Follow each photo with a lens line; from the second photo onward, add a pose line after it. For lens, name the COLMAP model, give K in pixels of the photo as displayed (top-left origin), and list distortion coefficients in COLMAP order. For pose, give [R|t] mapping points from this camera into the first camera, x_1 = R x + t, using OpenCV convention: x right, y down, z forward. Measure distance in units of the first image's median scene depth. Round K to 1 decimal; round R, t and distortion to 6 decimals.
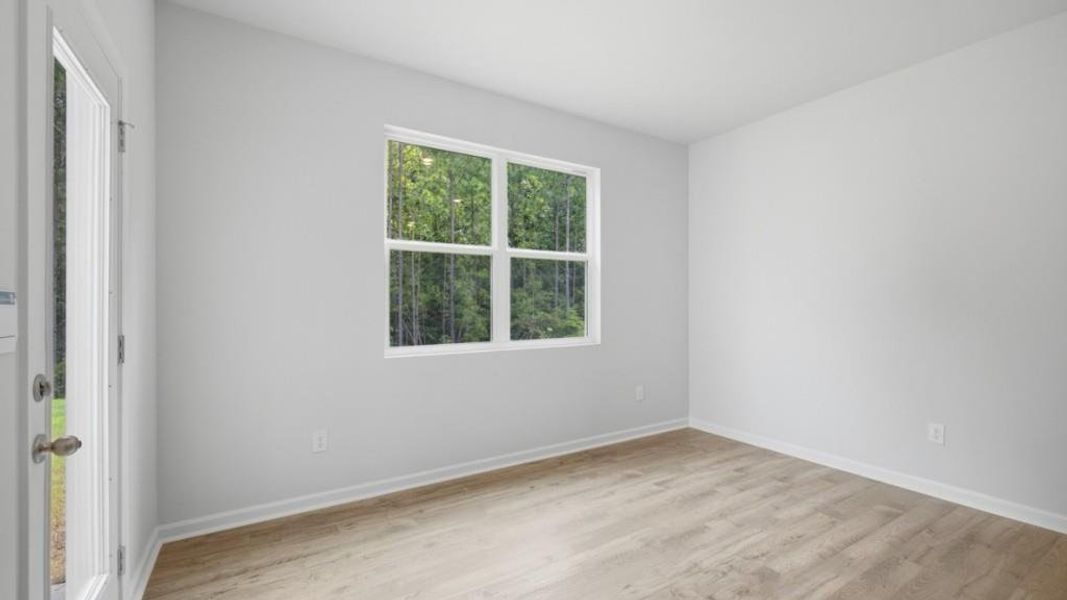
lens RADIAL K [[453.1, 0, 532.3], [0, 453.1, 303.5], [0, 0, 1]] dist [0.001765, 0.000238]
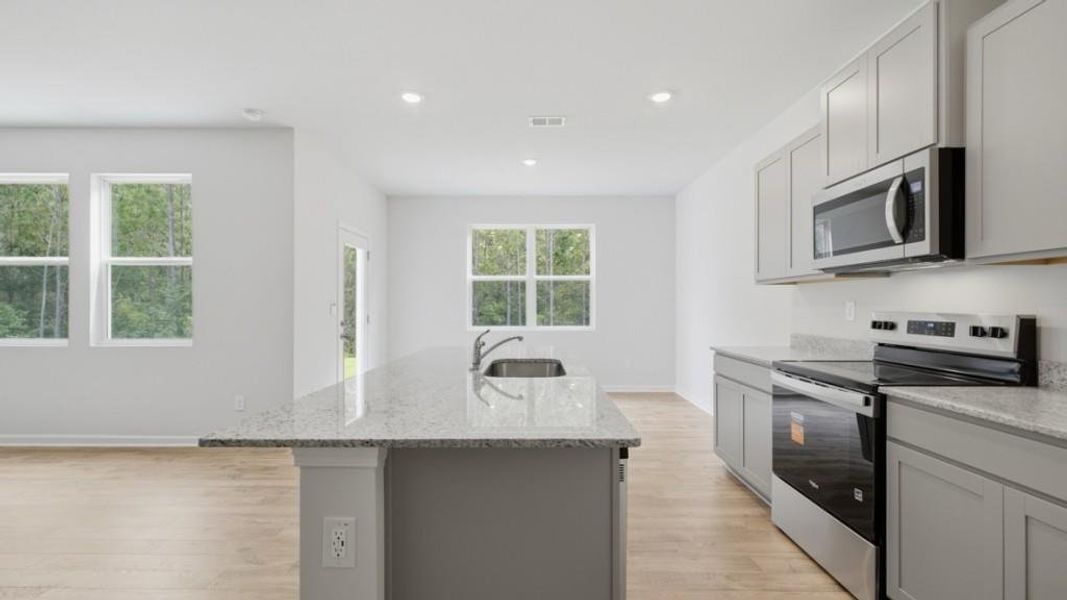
lens RADIAL K [[453.1, 0, 532.3], [0, 453.1, 303.5], [0, 0, 1]] dist [0.001765, 0.000238]
pose [[0.844721, -0.001027, -0.535206, 1.107155], [-0.001686, 0.999988, -0.004581, -0.000642], [0.535205, 0.004772, 0.844709, -0.676115]]
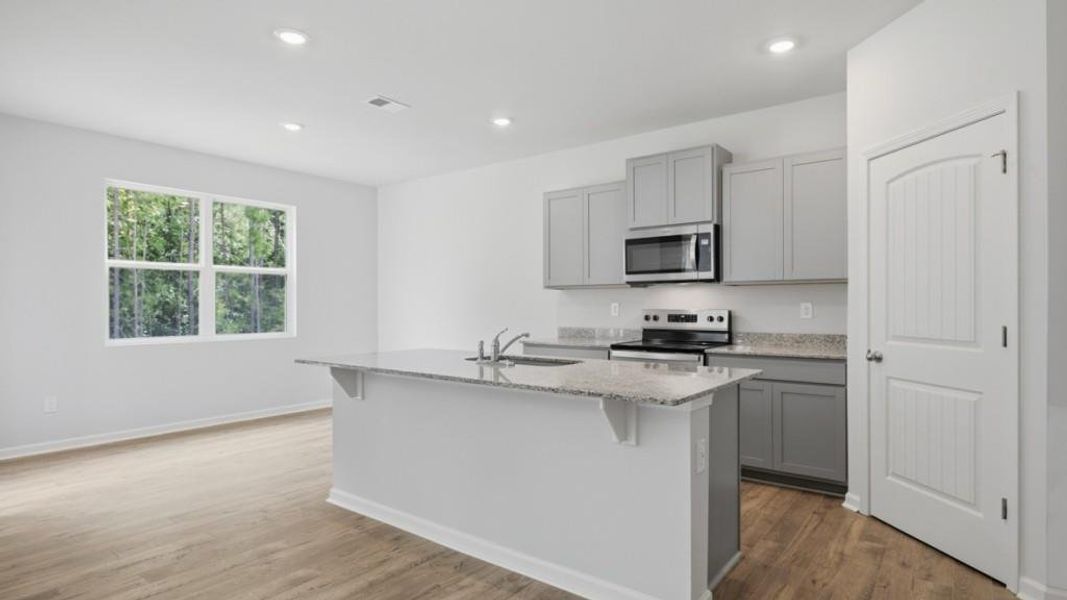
lens RADIAL K [[560.9, 0, 533.5], [0, 560.9, 300.0], [0, 0, 1]] dist [-0.001197, -0.000687]
pose [[0.936757, 0.002043, 0.349975, 0.301473], [0.001589, 0.999948, -0.010091, -0.001843], [-0.349977, 0.010009, 0.936705, -1.060209]]
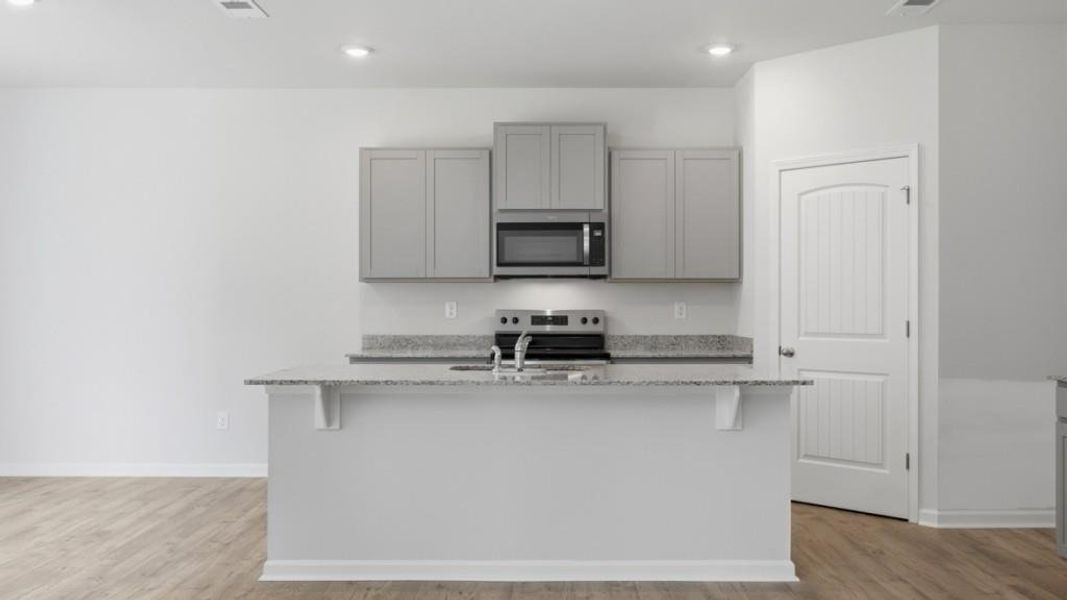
lens RADIAL K [[965.8, 0, 536.1], [0, 965.8, 291.6], [0, 0, 1]] dist [-0.000903, 0.002349]
pose [[0.532973, 0.012045, 0.846046, -0.710843], [-0.000083, 0.999899, -0.014184, -0.000776], [-0.846132, 0.007489, 0.532921, -0.913989]]
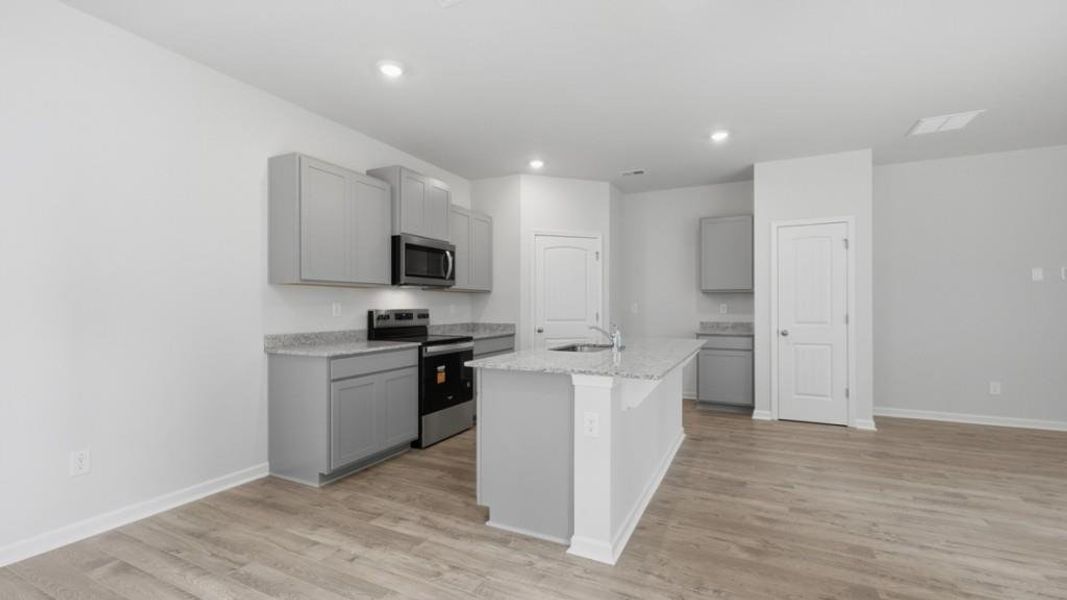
lens RADIAL K [[453.1, 0, 532.3], [0, 453.1, 303.5], [0, 0, 1]] dist [0.001765, 0.000238]
pose [[-0.522473, 0.004988, 0.852641, -0.247917], [0.000992, 0.999986, -0.005242, -0.000473], [-0.852655, -0.001893, -0.522471, 0.712536]]
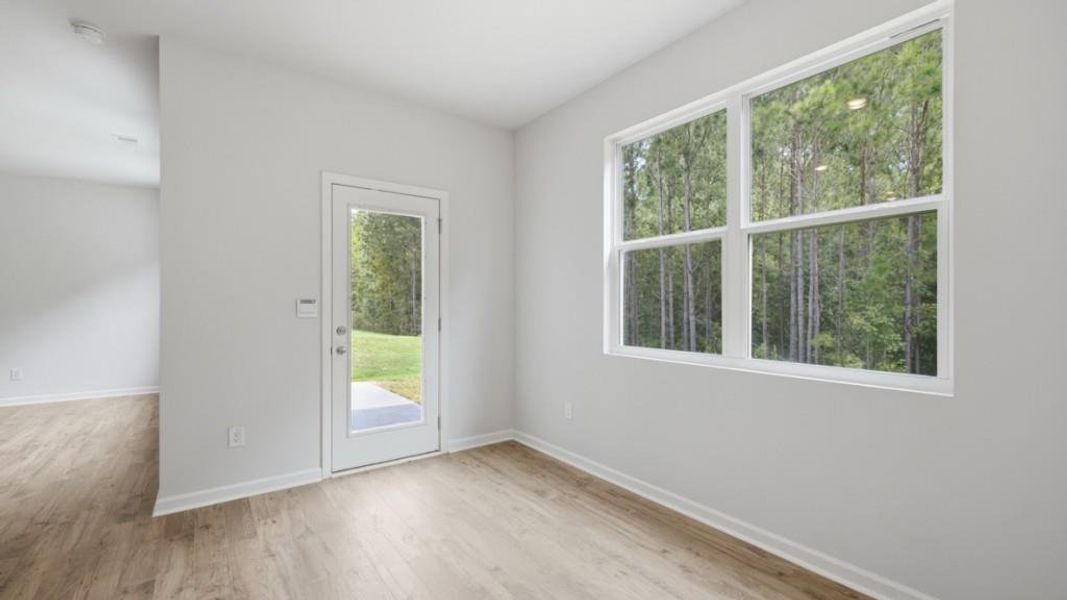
lens RADIAL K [[453.1, 0, 532.3], [0, 453.1, 303.5], [0, 0, 1]] dist [0.001765, 0.000238]
pose [[0.066857, -0.000585, -0.997762, 0.724851], [-0.001797, 0.999998, -0.000706, 0.001889], [0.997761, 0.001840, 0.066856, 0.735357]]
